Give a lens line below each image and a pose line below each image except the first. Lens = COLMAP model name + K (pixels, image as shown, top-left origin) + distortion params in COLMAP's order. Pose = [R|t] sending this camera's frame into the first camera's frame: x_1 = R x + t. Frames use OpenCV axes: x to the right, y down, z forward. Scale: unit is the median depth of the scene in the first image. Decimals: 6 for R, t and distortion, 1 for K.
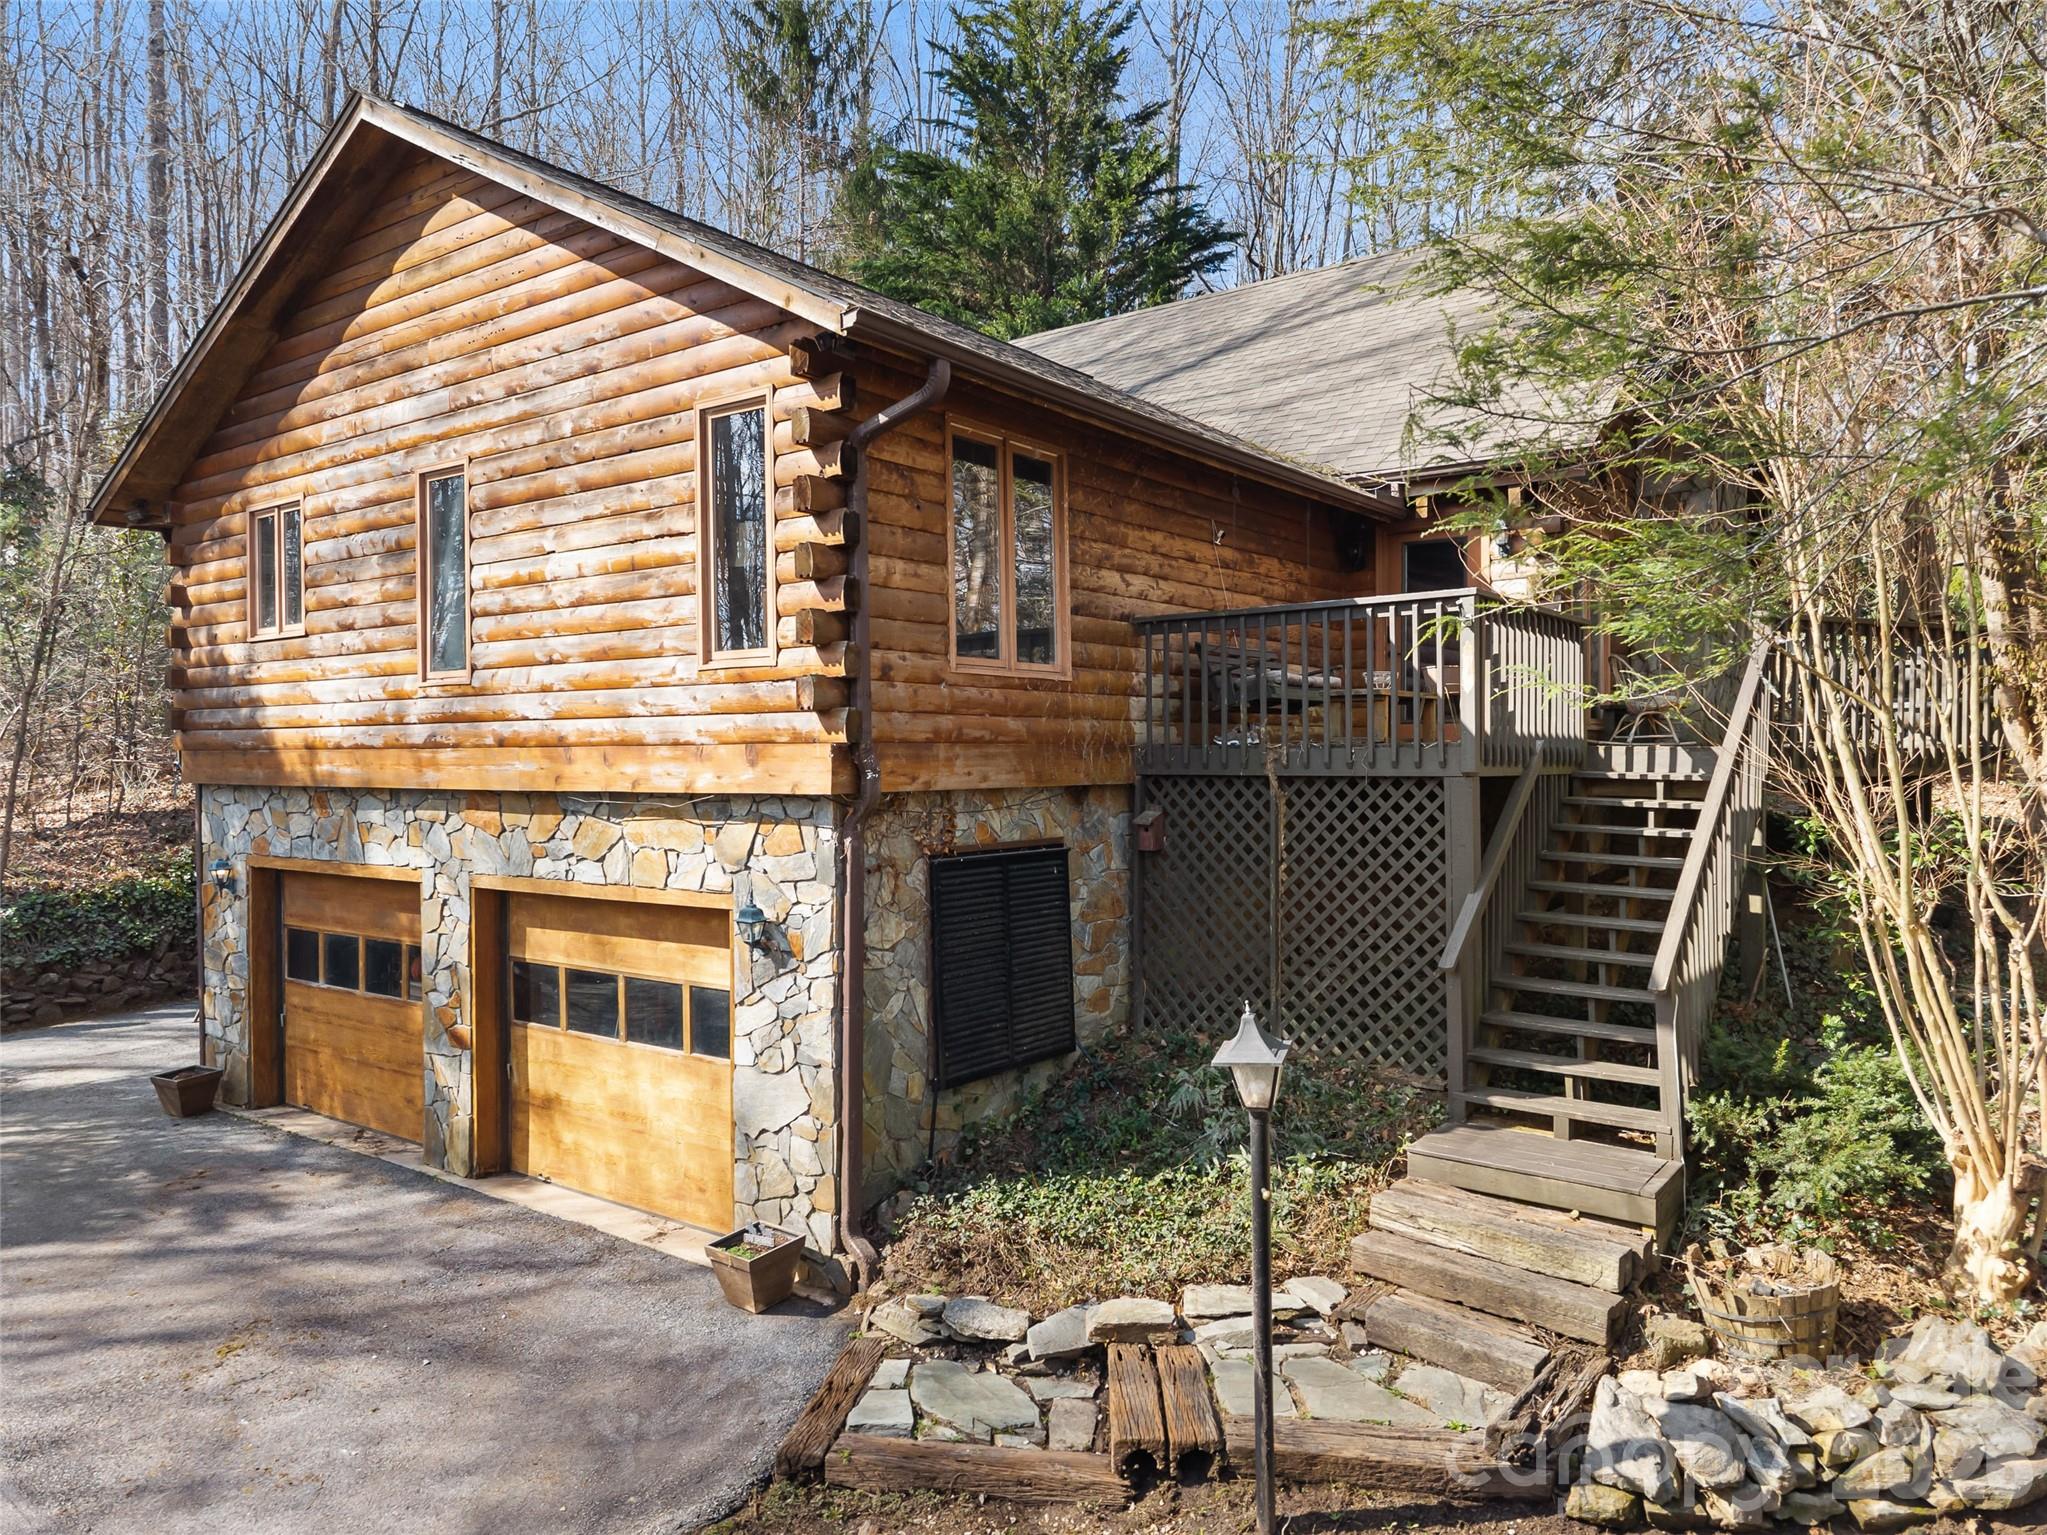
lens RADIAL K [[1409.8, 0, 1135.3], [0, 1409.8, 768.5], [0, 0, 1]] dist [0.006549, -0.034693]
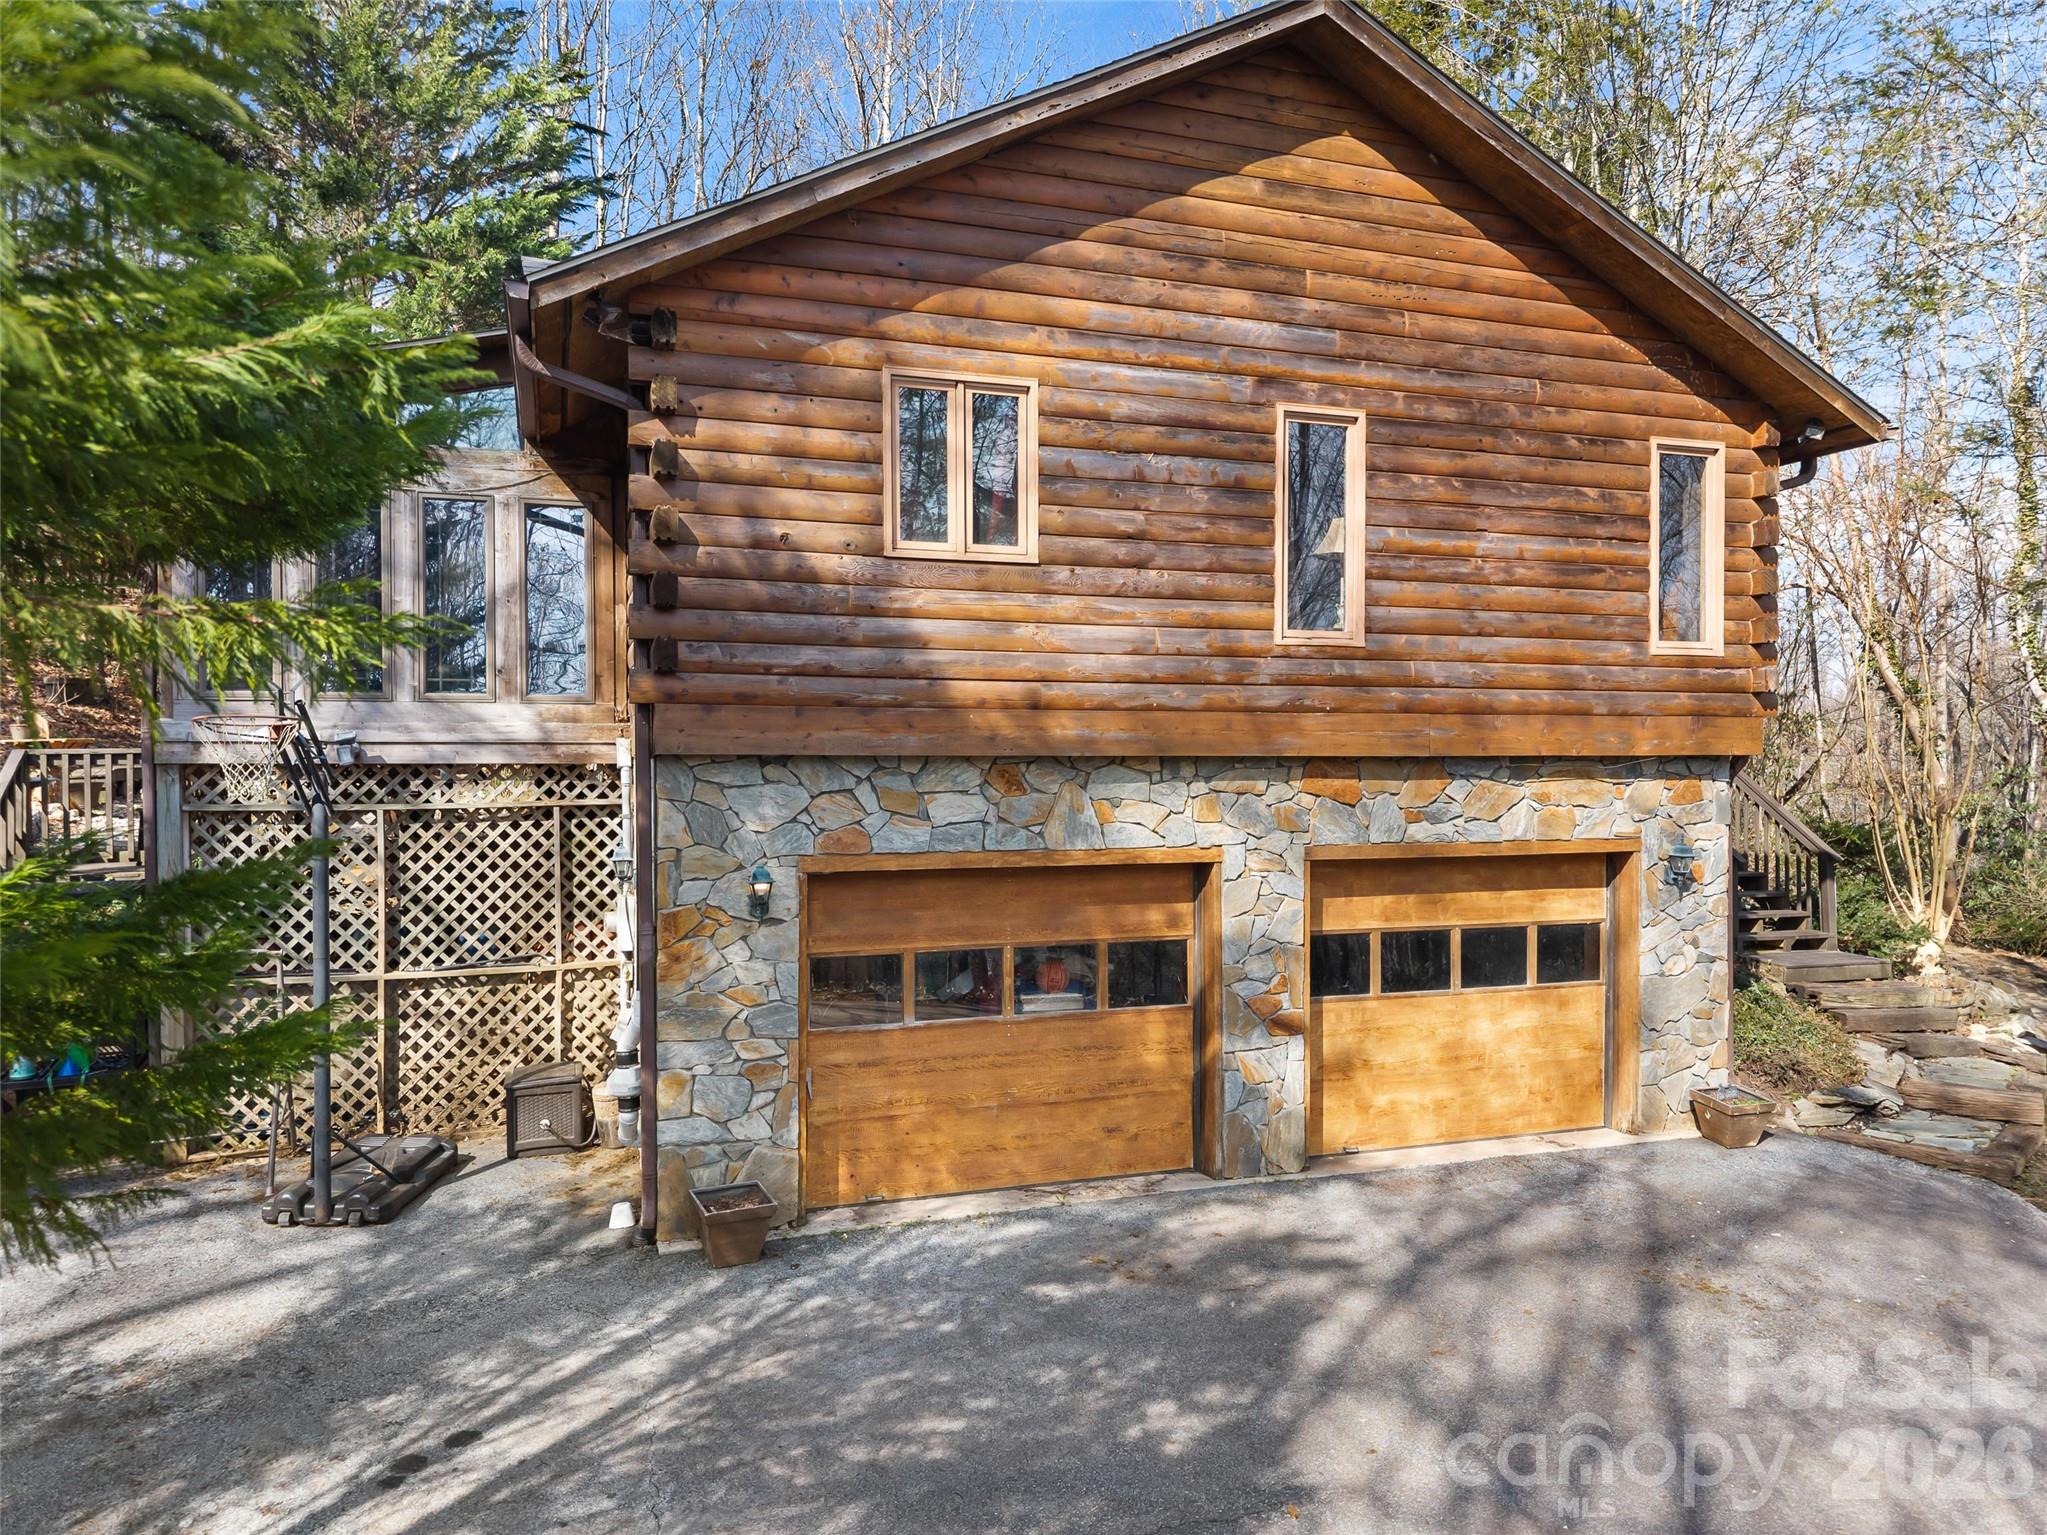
lens RADIAL K [[1409.8, 0, 1135.3], [0, 1409.8, 768.5], [0, 0, 1]] dist [0.006549, -0.034693]
pose [[0.578500, -0.006816, 0.815654, -1.464478], [0.003051, 0.999976, 0.006192, 0.018499], [-0.815677, -0.001093, 0.578507, 0.612687]]
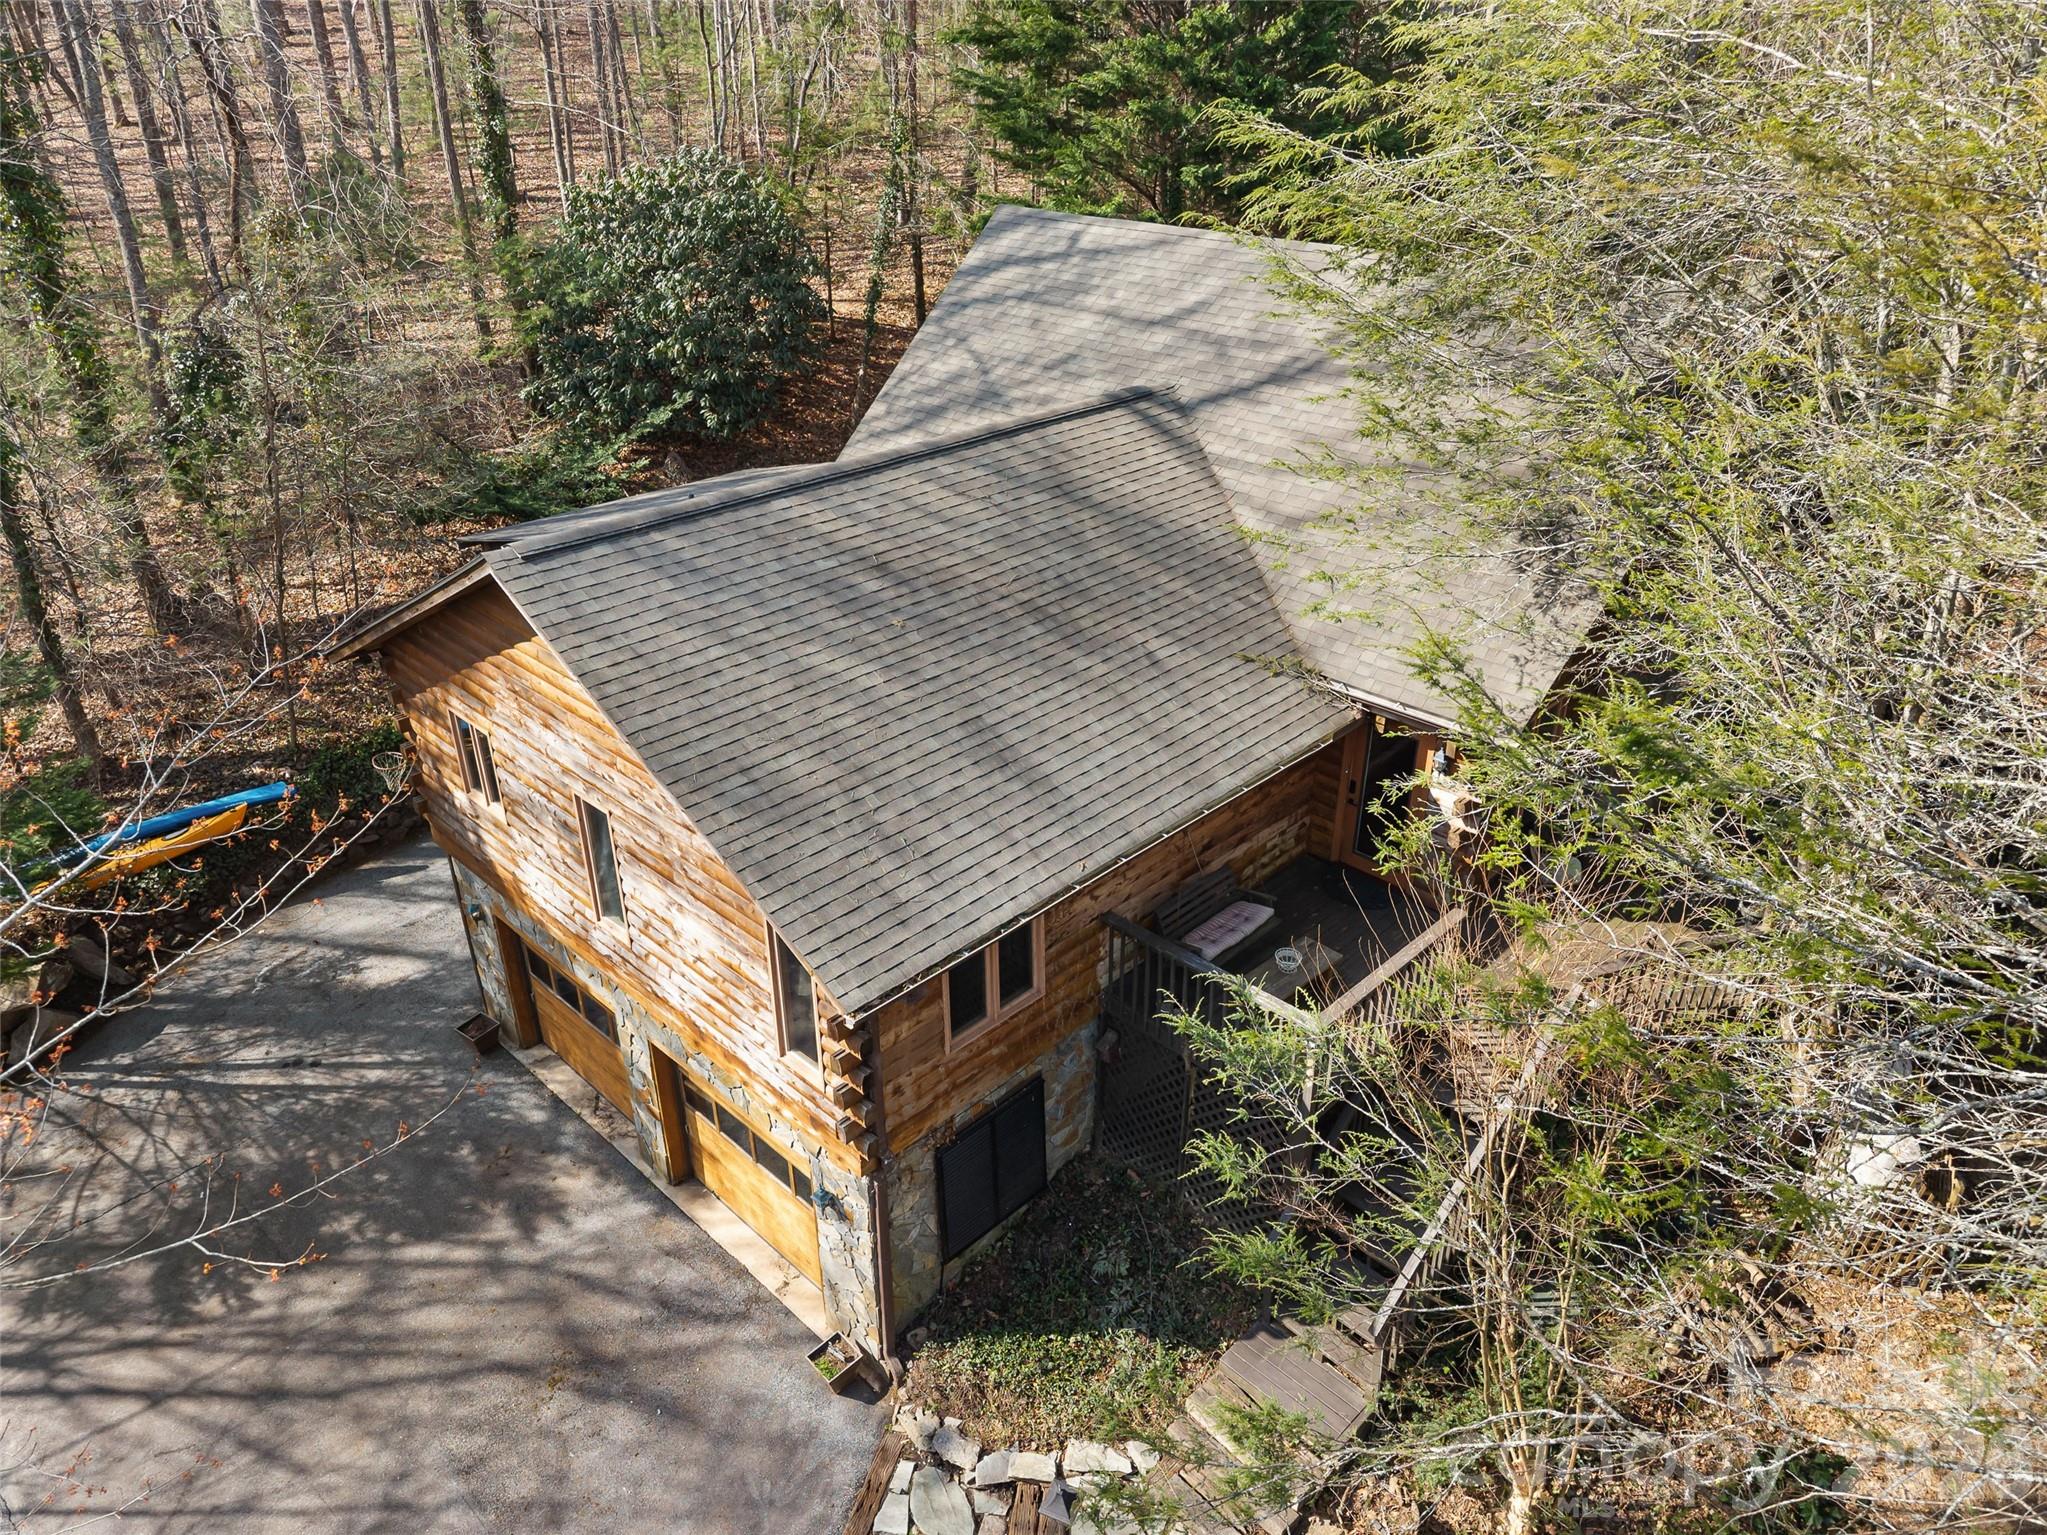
lens RADIAL K [[1409.8, 0, 1135.3], [0, 1409.8, 768.5], [0, 0, 1]] dist [0.006549, -0.034693]
pose [[0.990262, 0.097769, -0.099107, 0.170726], [-0.040542, 0.883565, 0.466550, -0.978205], [0.133182, -0.457989, 0.878925, -0.114196]]
